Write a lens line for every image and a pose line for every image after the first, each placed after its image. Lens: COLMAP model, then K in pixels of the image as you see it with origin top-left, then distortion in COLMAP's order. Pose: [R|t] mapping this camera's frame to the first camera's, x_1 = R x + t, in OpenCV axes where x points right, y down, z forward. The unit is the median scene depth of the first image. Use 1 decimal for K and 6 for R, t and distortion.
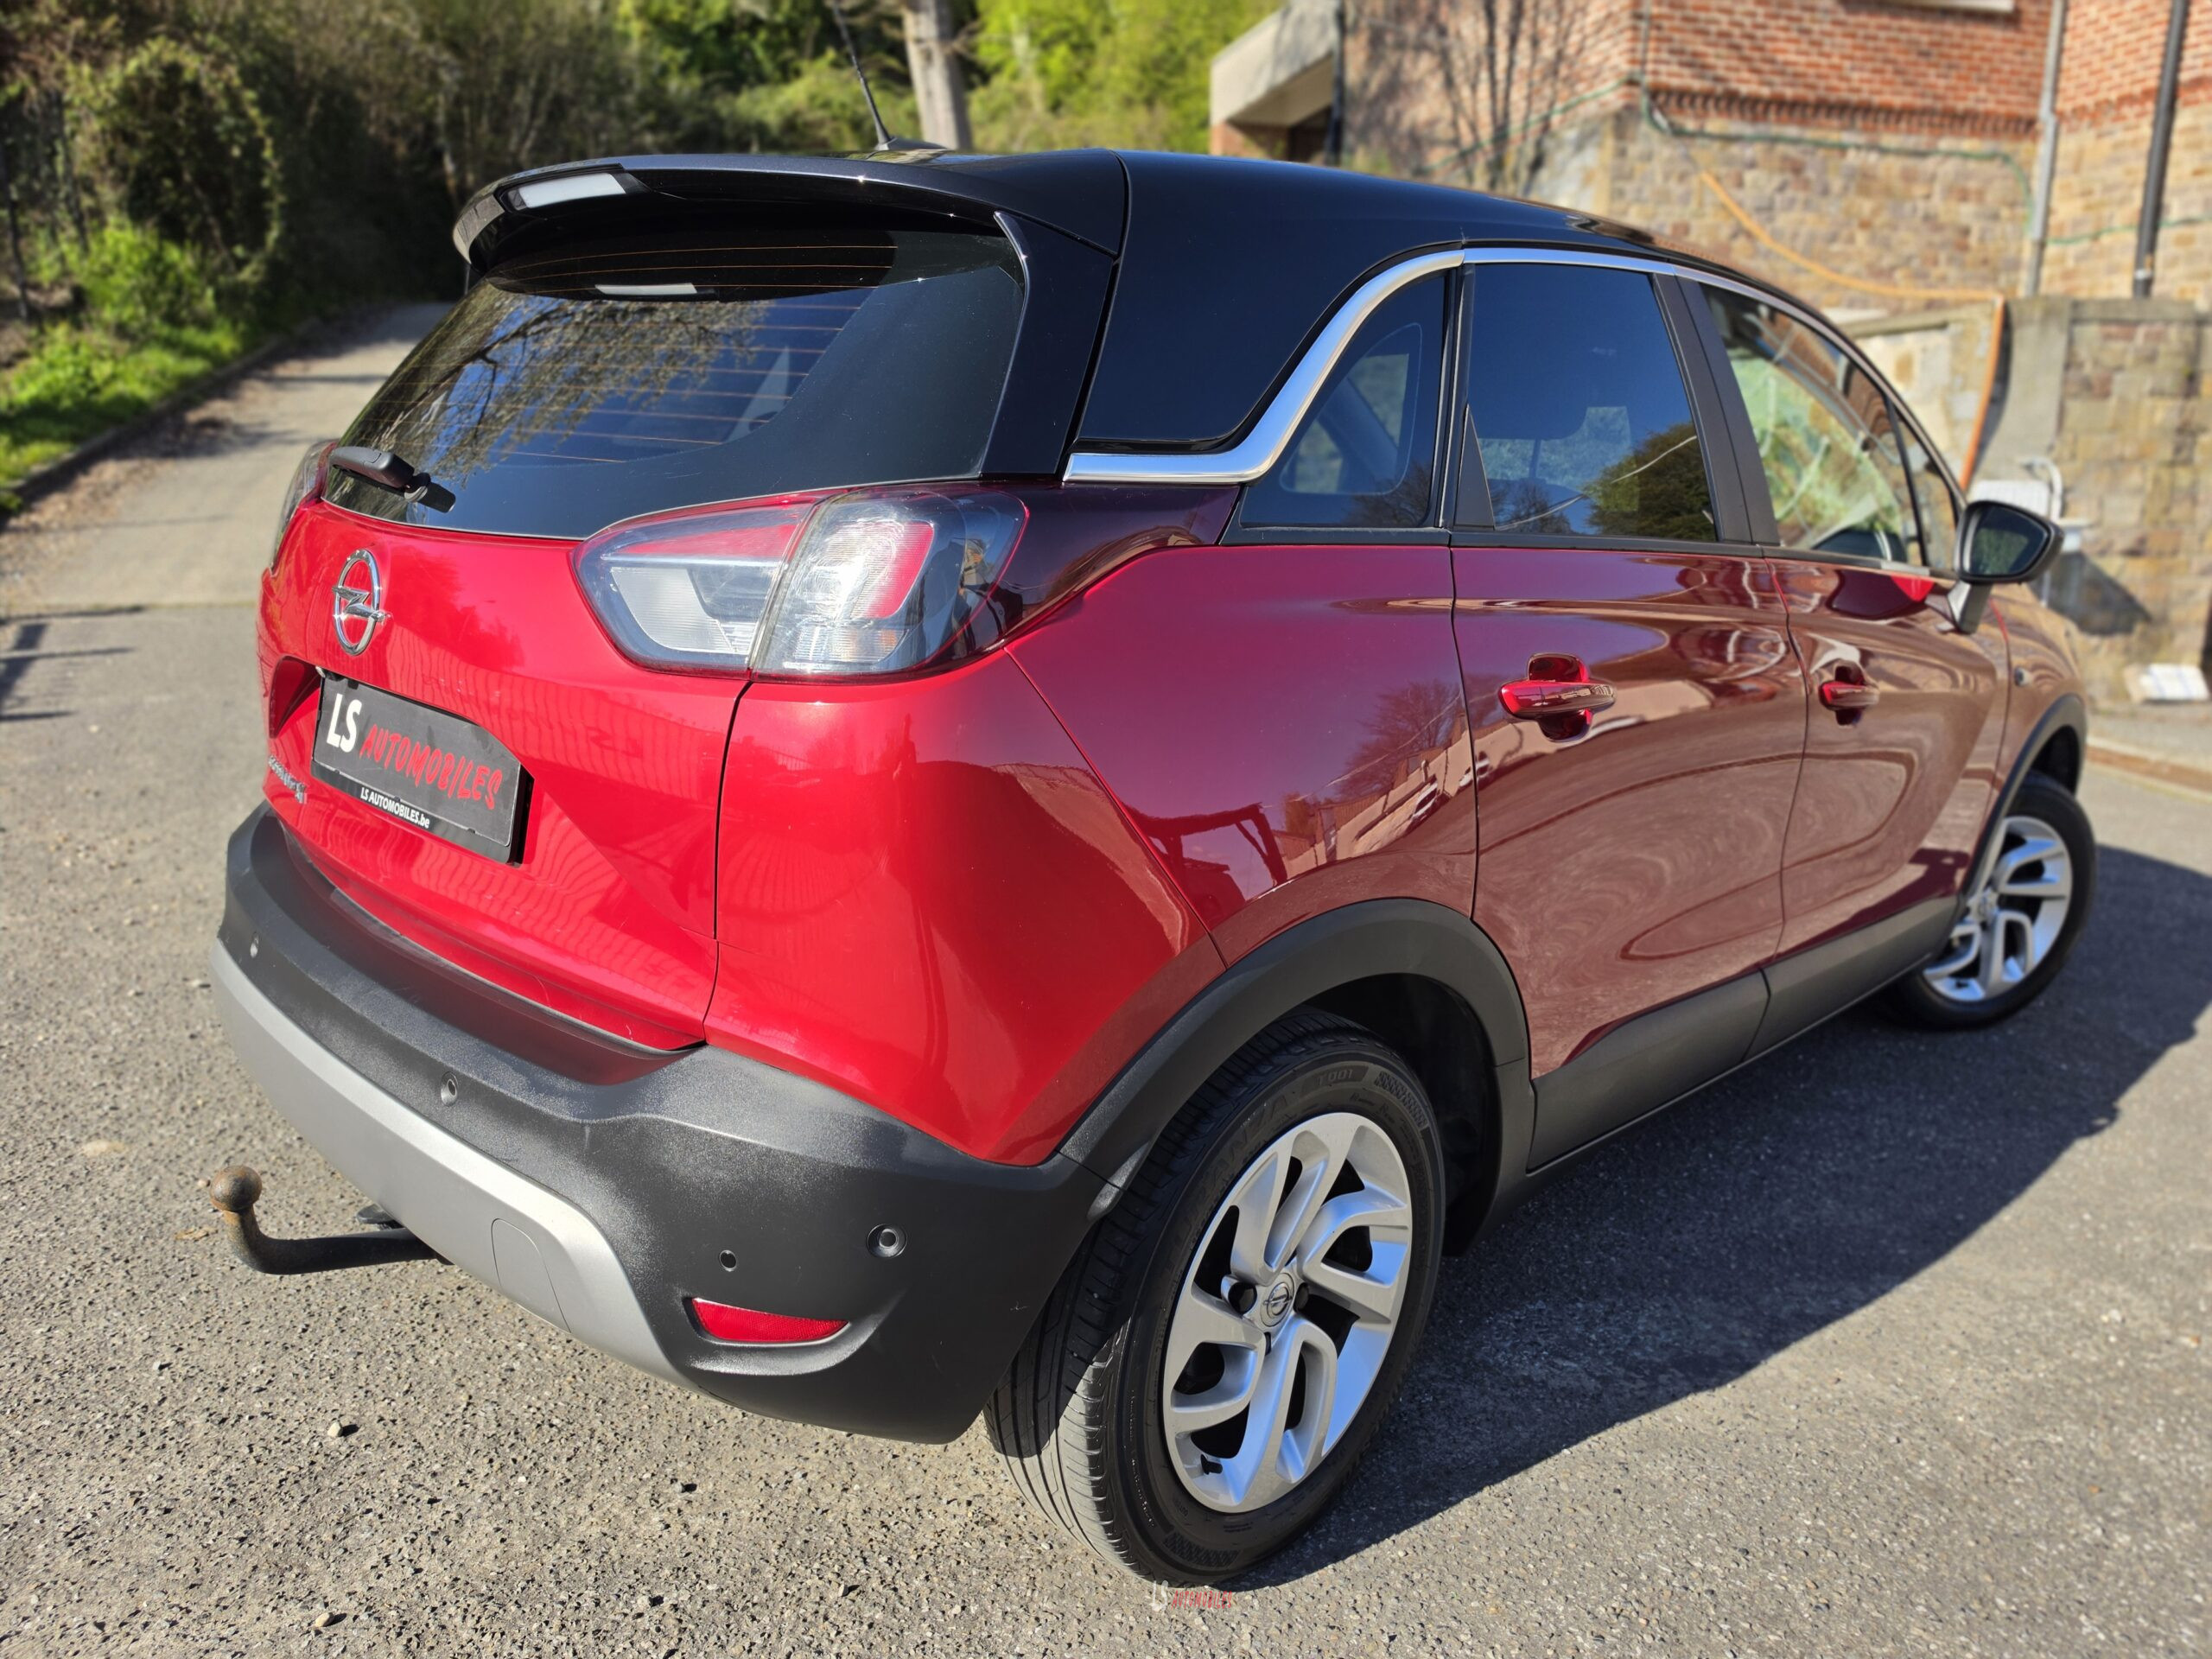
lens RADIAL K [[1553.1, 0, 1107.8], [0, 1553.1, 821.4], [0, 0, 1]] dist [0.004889, -0.001627]
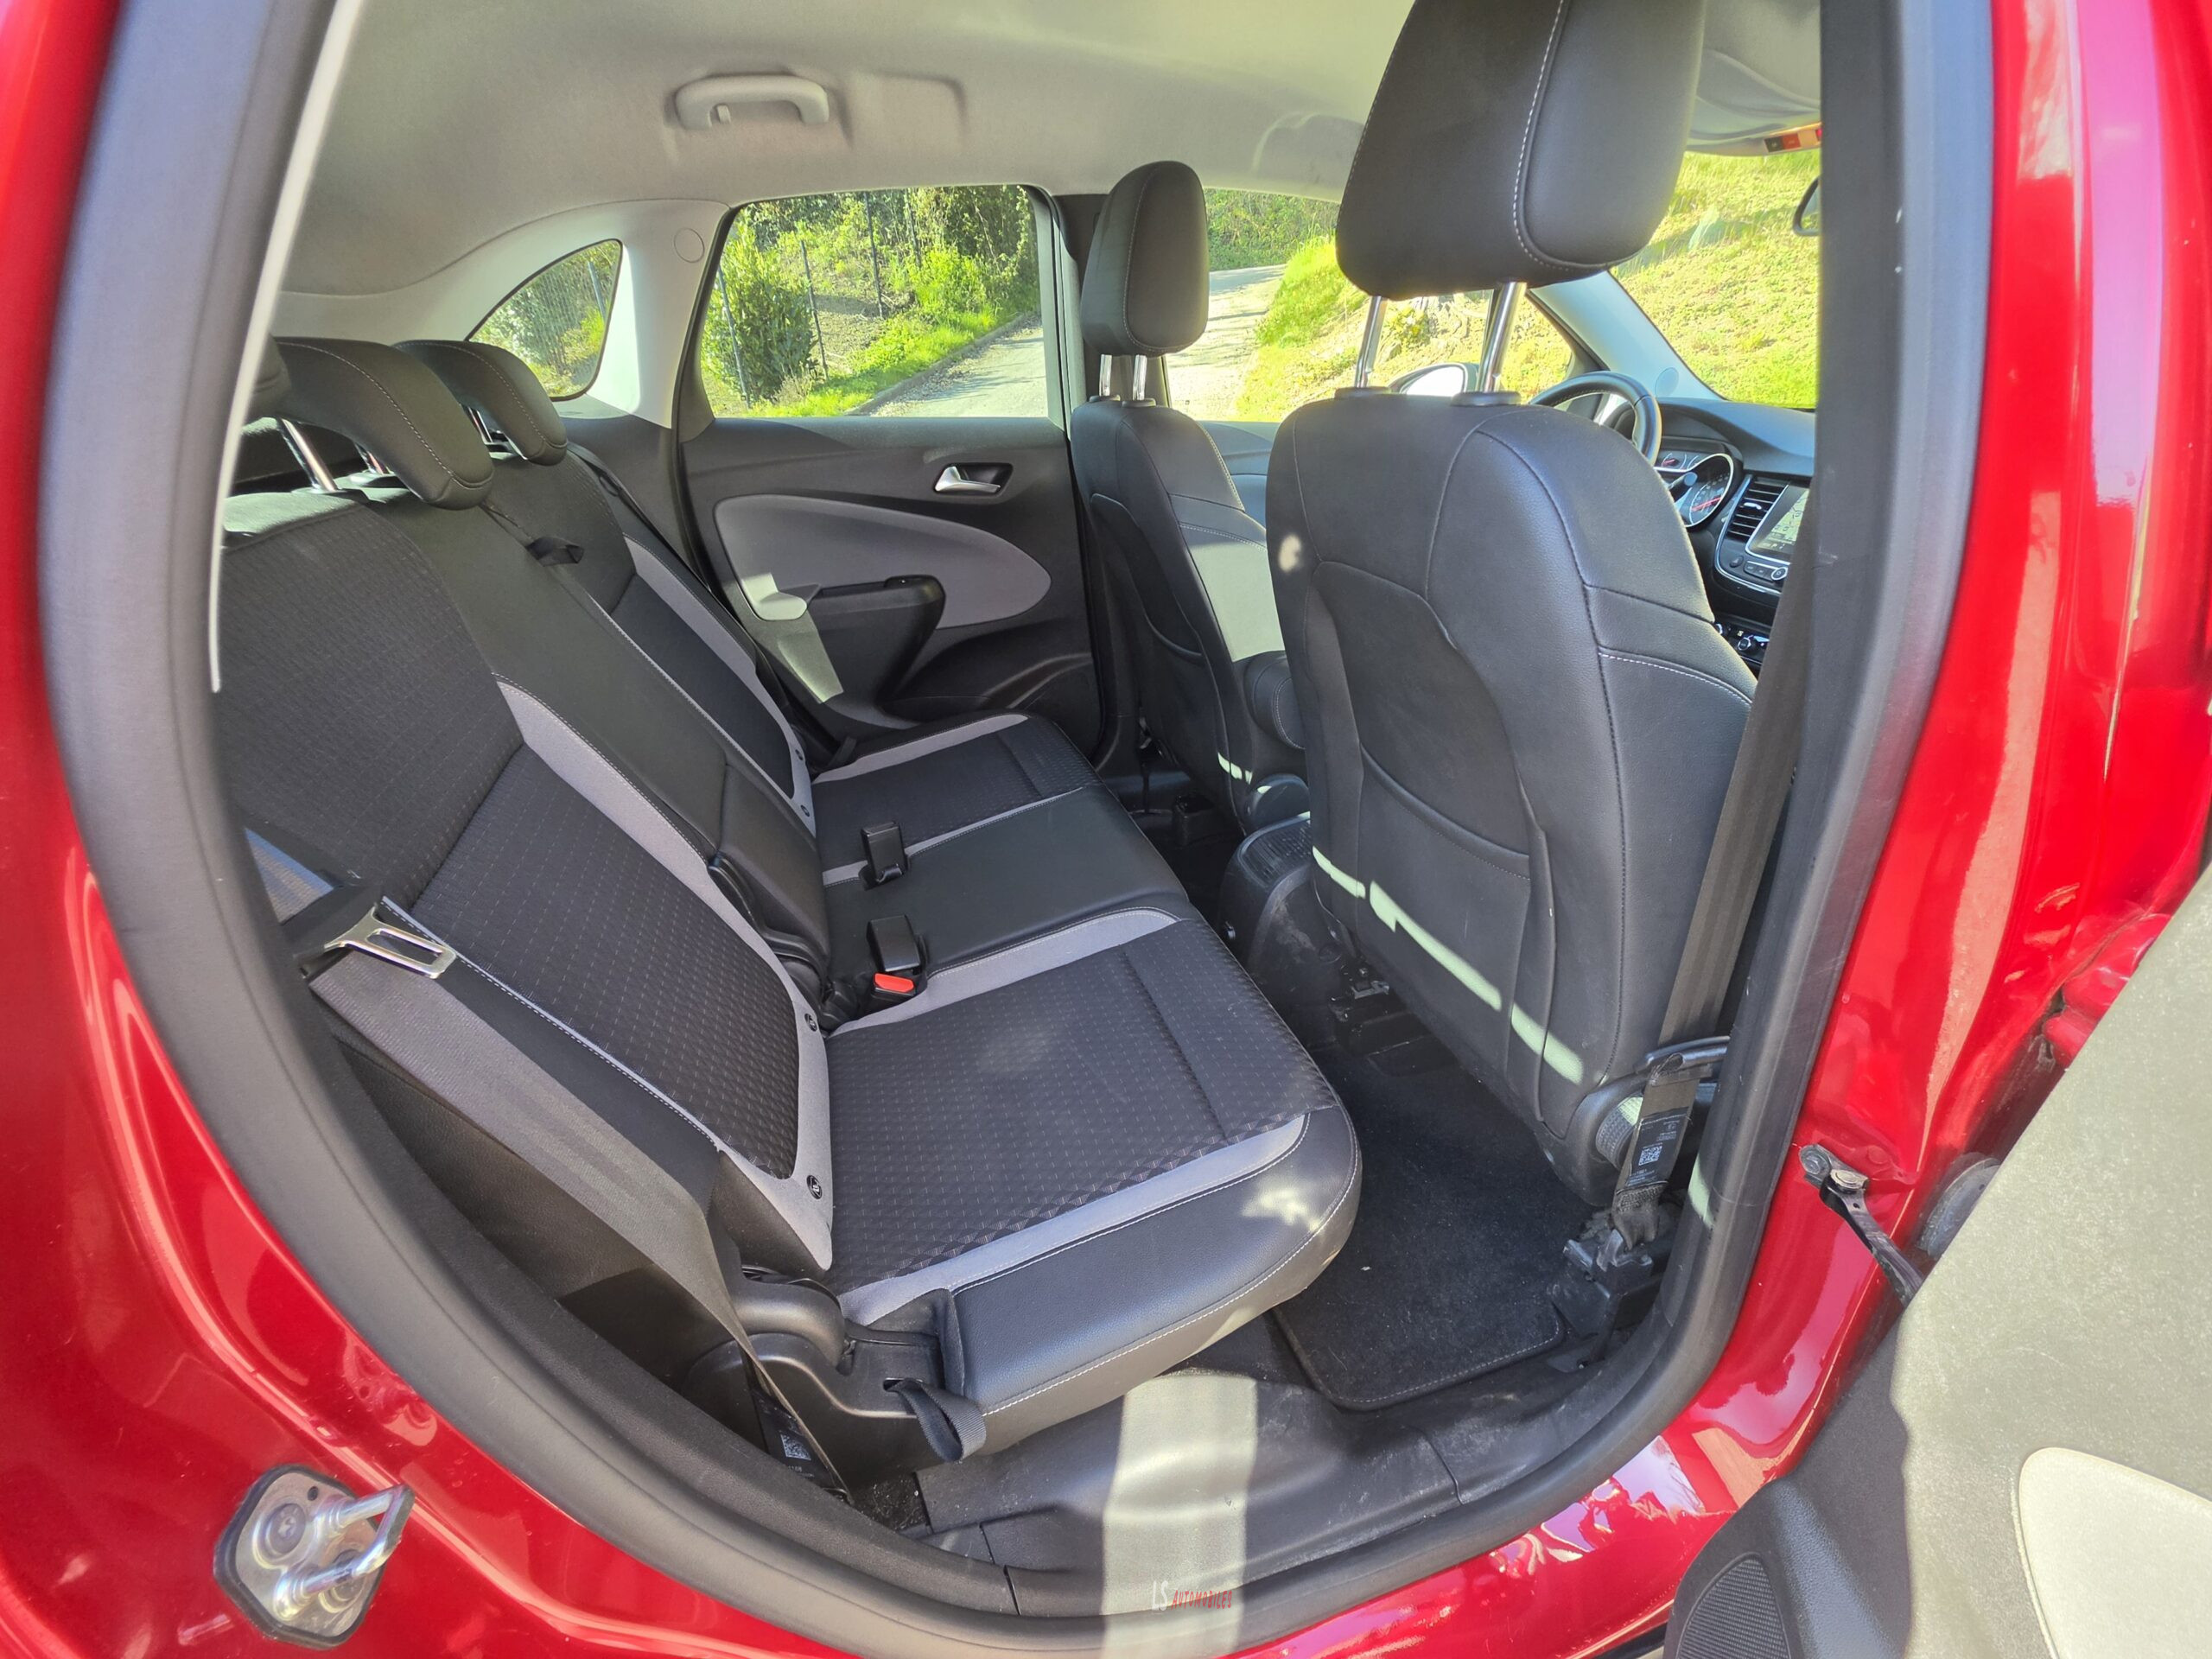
lens RADIAL K [[879.4, 0, 1097.8], [0, 879.4, 841.9], [0, 0, 1]] dist [-0.002891, 0.001362]
pose [[0.878101, 0.176842, -0.444597, 0.061452], [-0.057839, 0.961610, 0.268254, -0.033129], [0.474968, -0.209839, 0.854619, 0.150869]]
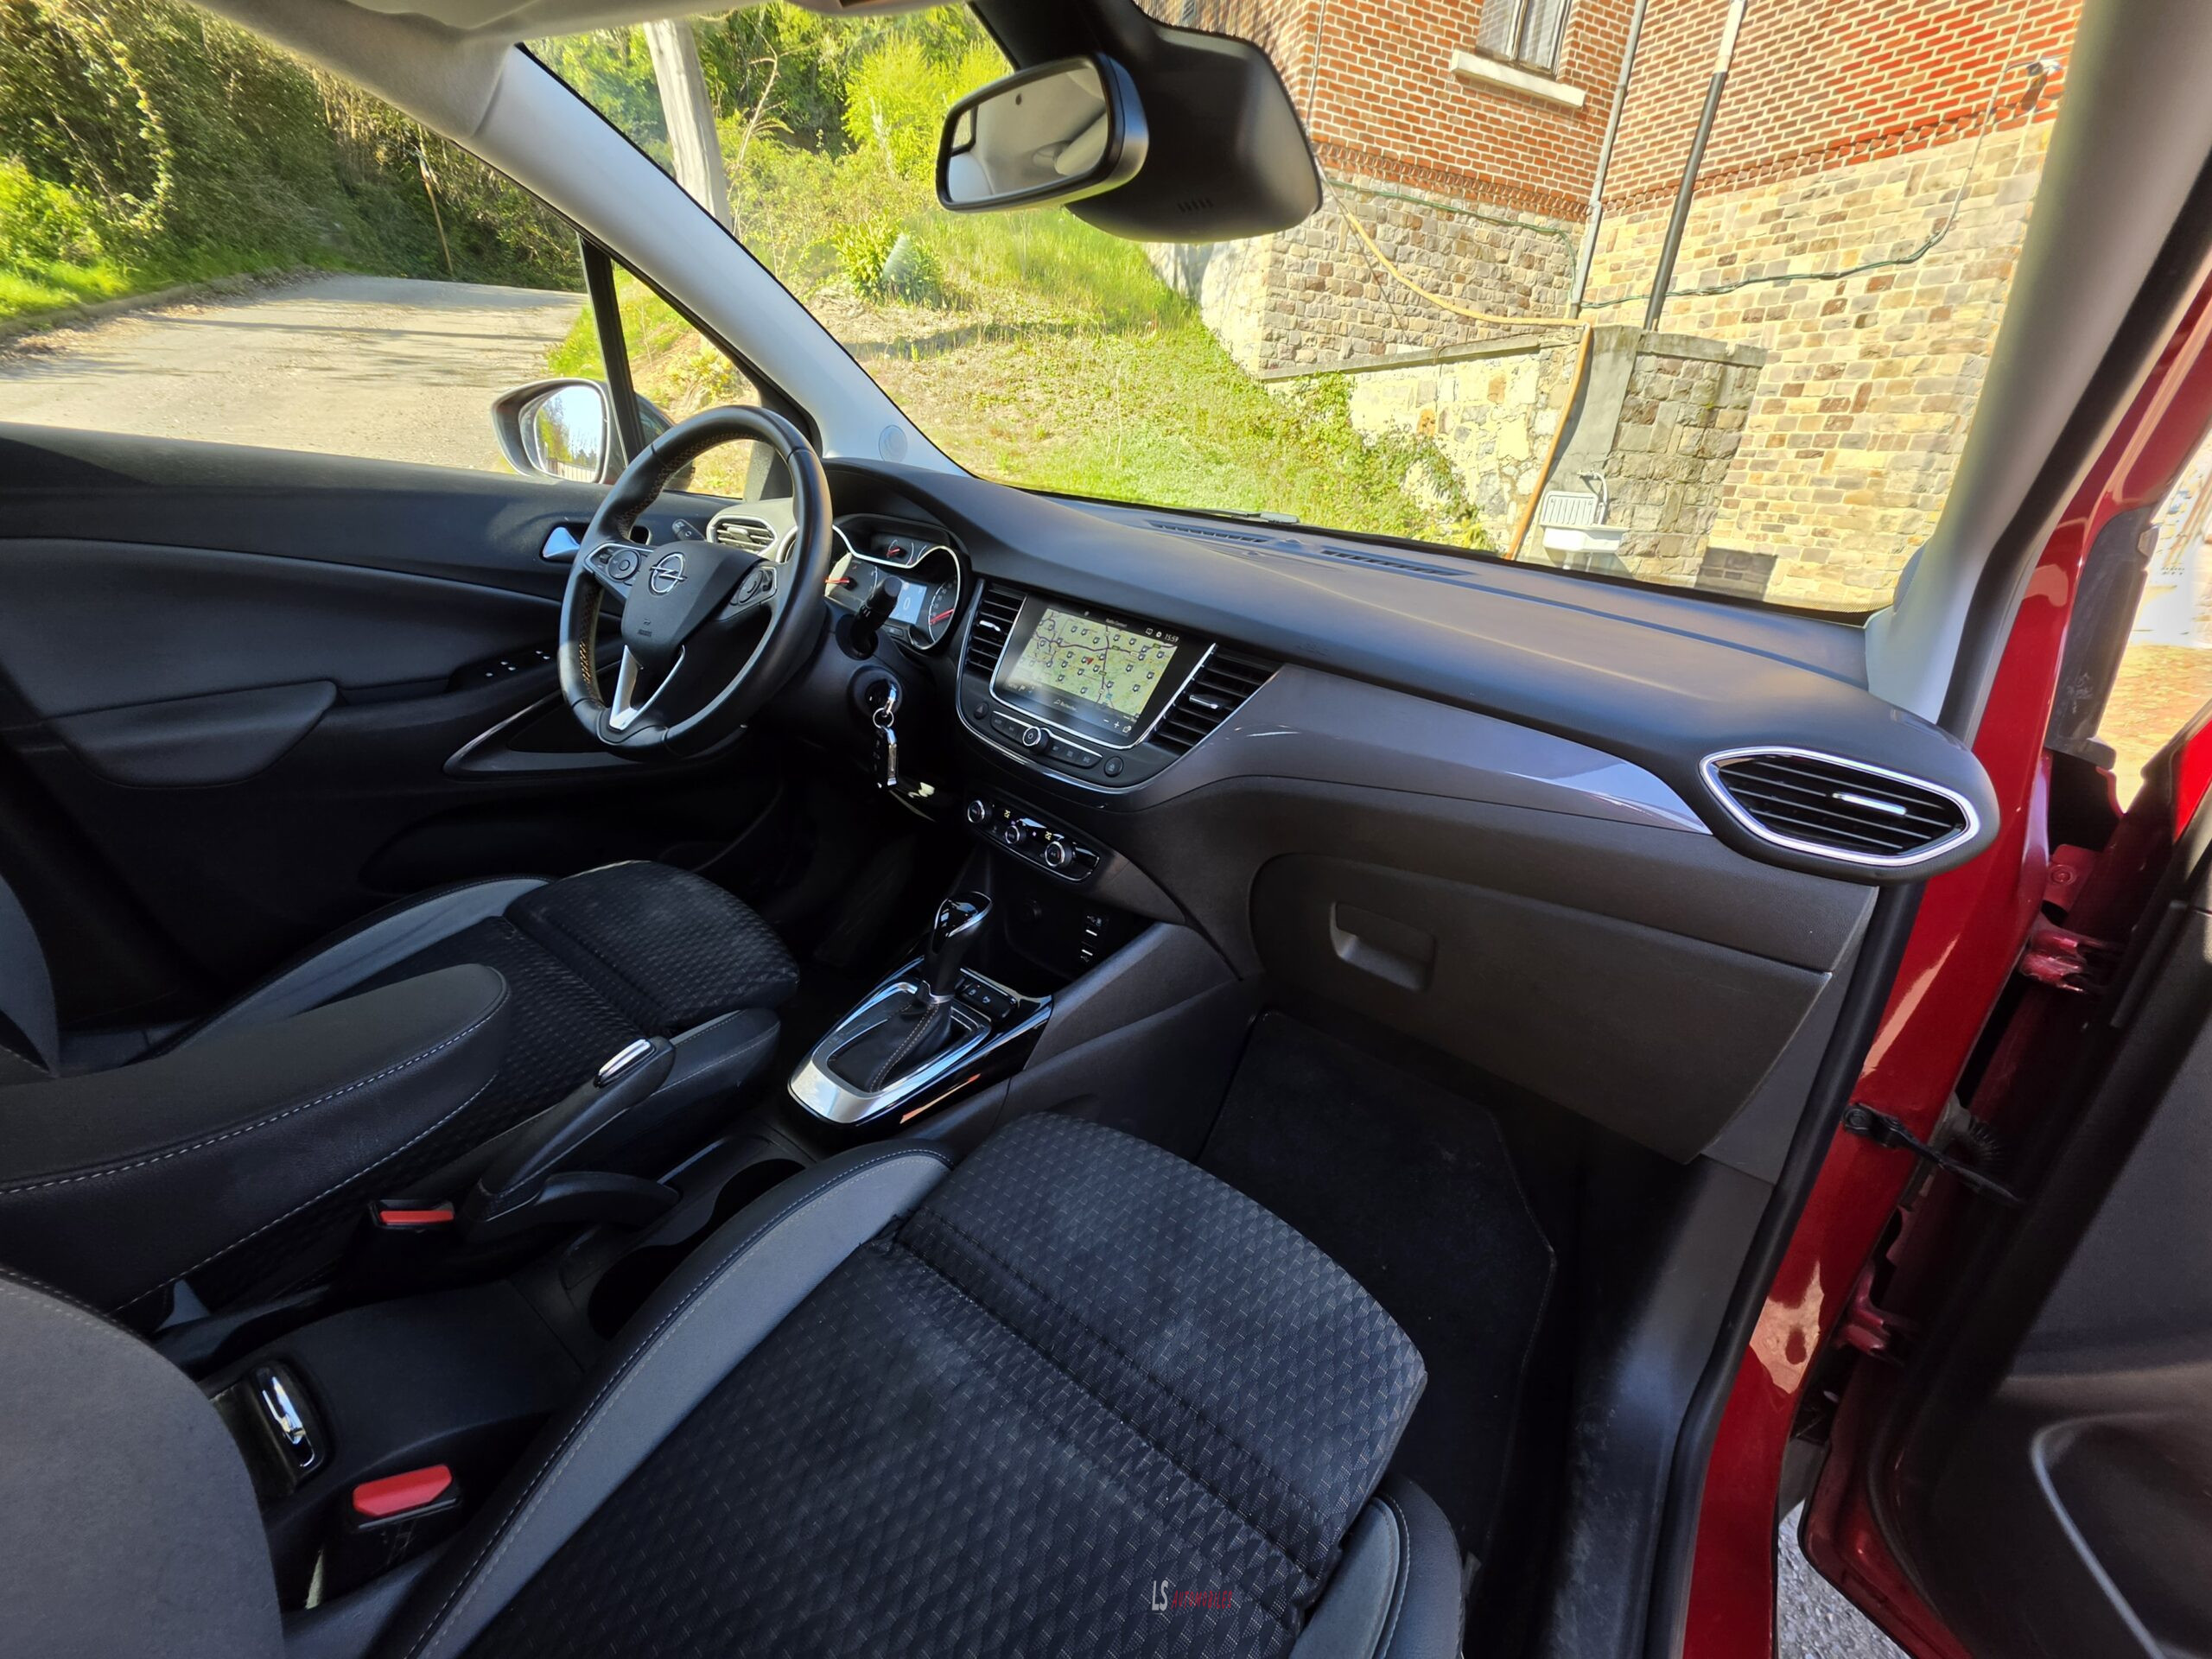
lens RADIAL K [[879.4, 0, 1090.8], [0, 879.4, 841.2], [0, 0, 1]] dist [-0.002891, 0.001362]
pose [[0.991410, 0.000148, 0.130792, 0.077125], [-0.024893, 0.981935, 0.187573, -0.046108], [-0.128402, -0.189218, 0.973504, 0.220603]]
